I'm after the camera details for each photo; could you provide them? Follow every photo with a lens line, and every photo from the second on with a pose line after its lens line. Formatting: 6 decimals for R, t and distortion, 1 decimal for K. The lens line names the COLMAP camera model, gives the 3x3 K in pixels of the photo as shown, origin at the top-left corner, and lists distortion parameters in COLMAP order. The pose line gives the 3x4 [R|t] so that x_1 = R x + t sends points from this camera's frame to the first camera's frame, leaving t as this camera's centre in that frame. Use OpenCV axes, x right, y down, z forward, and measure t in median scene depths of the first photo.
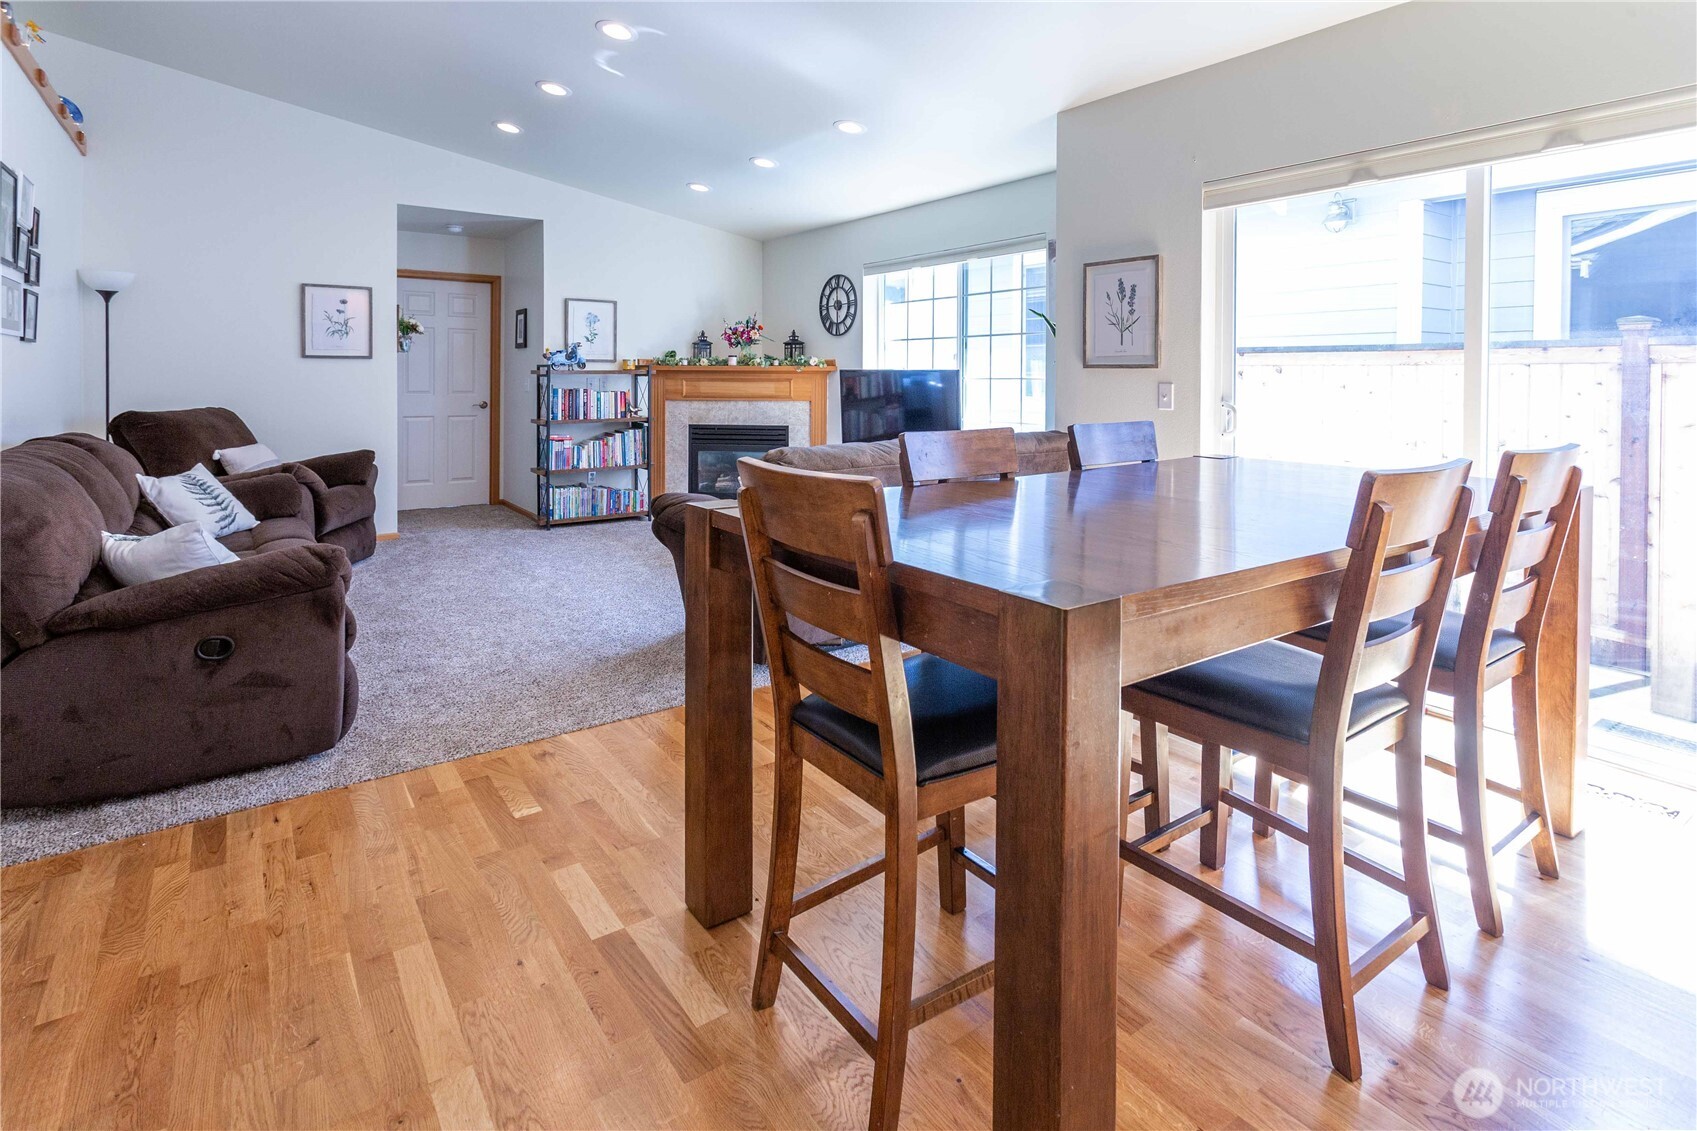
lens RADIAL K [[876.2, 0, 898.7], [0, 876.2, 392.5], [0, 0, 1]] dist [-0.003865, 0.000239]
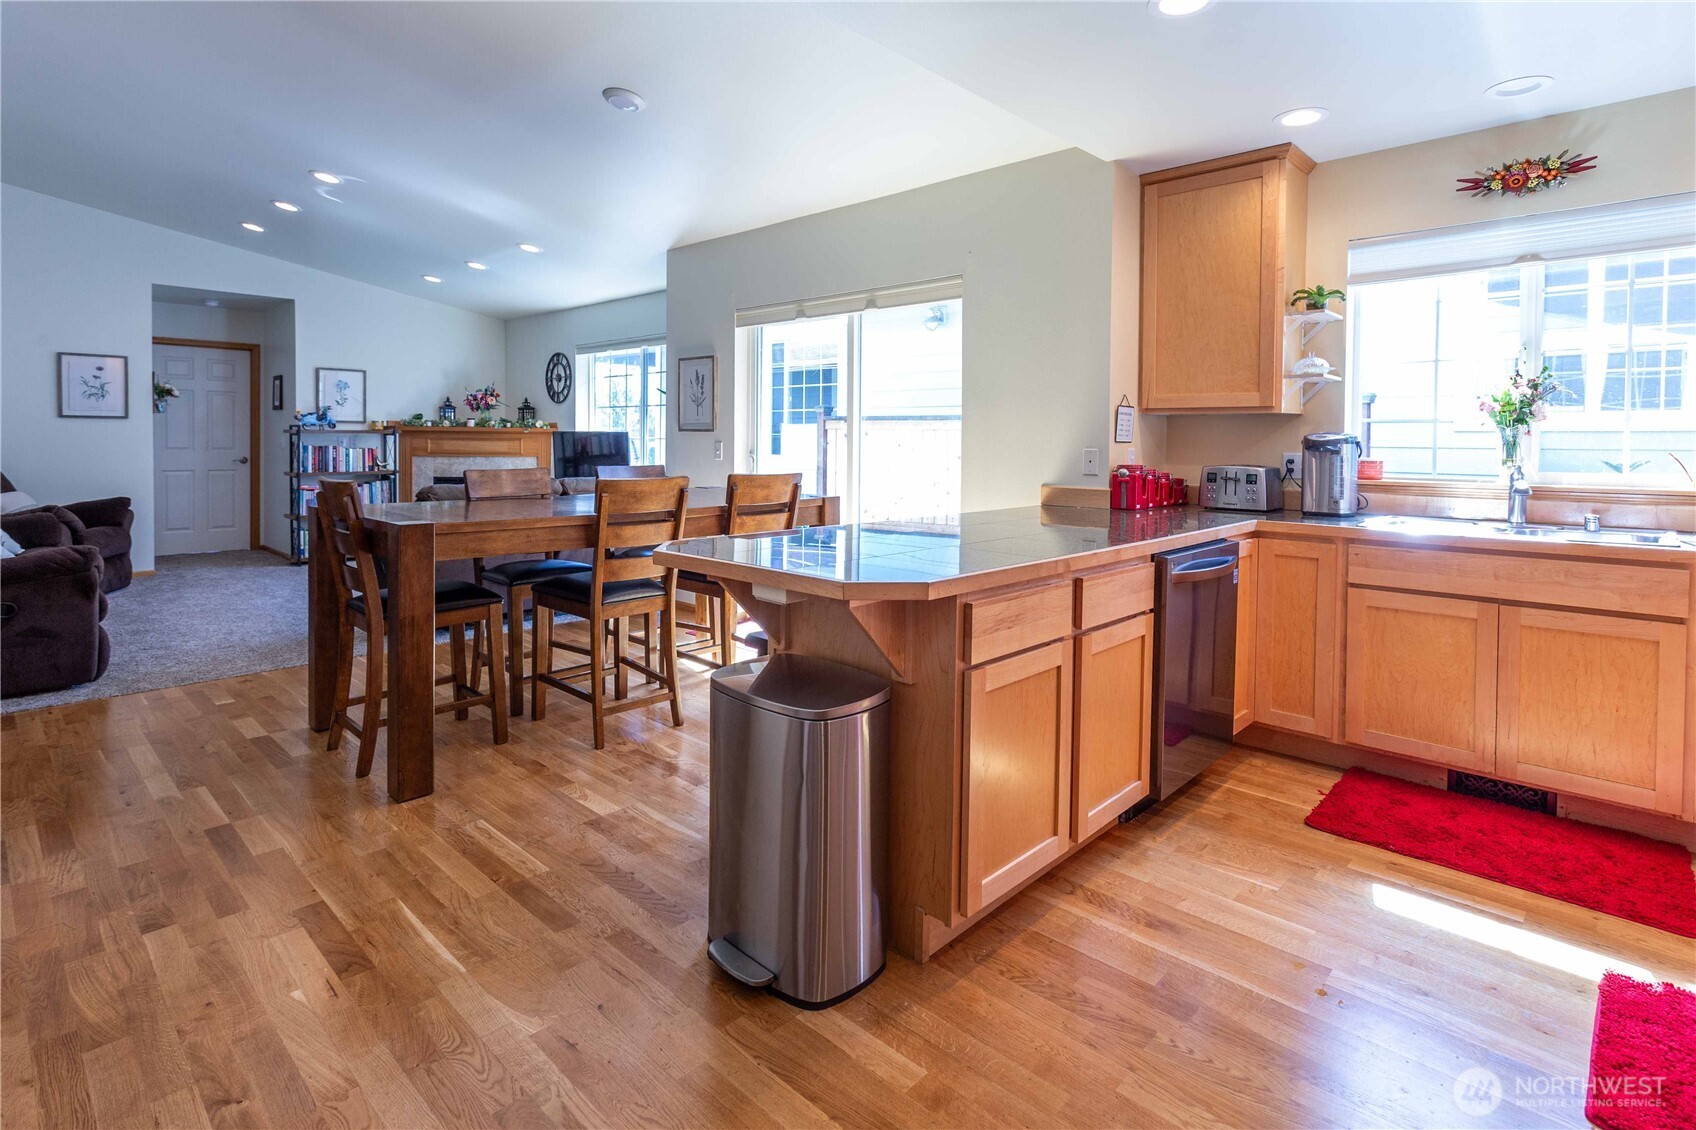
lens RADIAL K [[842.3, 0, 843.8], [0, 842.3, 464.0], [0, 0, 1]] dist [0.000131, 0.000985]
pose [[0.988079, 0.001085, 0.153941, 0.138317], [-0.003007, 0.999920, 0.012253, 0.004213], [-0.153915, -0.012569, 0.988004, -0.211499]]
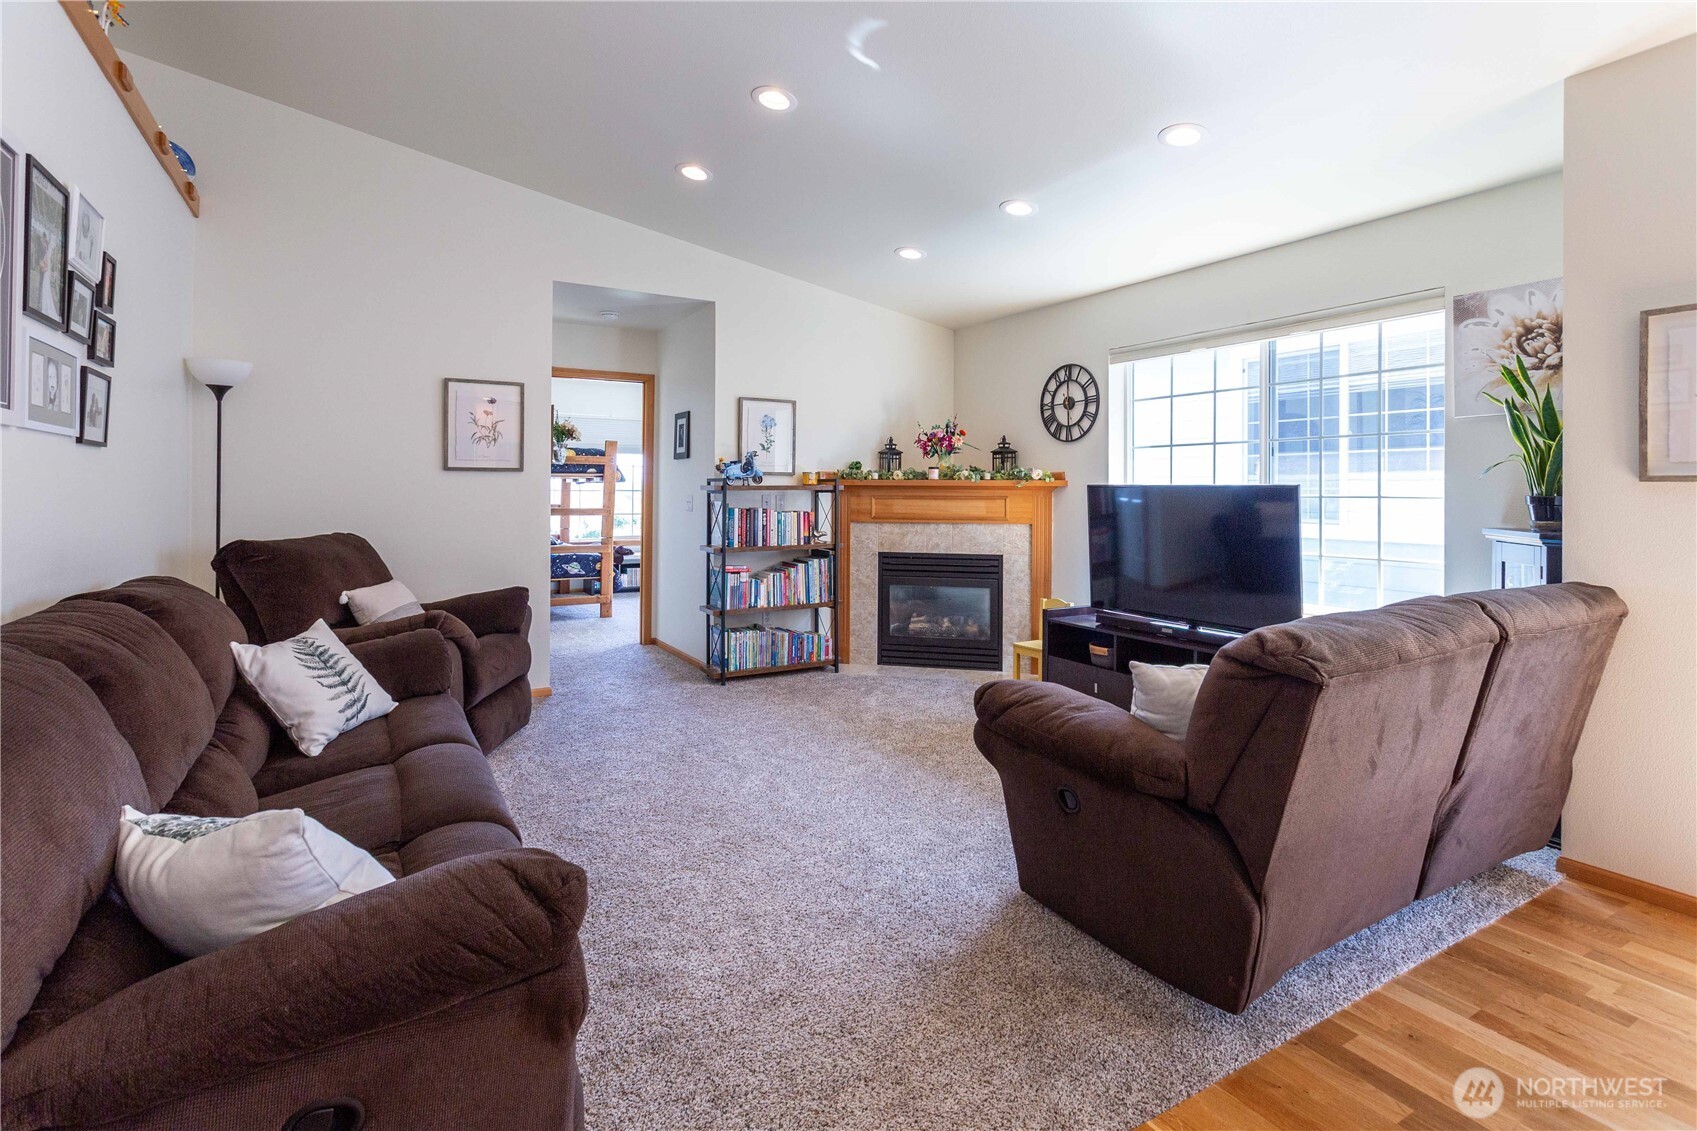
lens RADIAL K [[833.1, 0, 845.2], [0, 833.1, 493.0], [0, 0, 1]] dist [-0.026017, 0.019951]
pose [[0.991925, 0.000528, -0.126828, -0.185418], [-0.002609, 0.999865, -0.016246, -0.006048], [0.126802, 0.016446, 0.991792, 0.245993]]
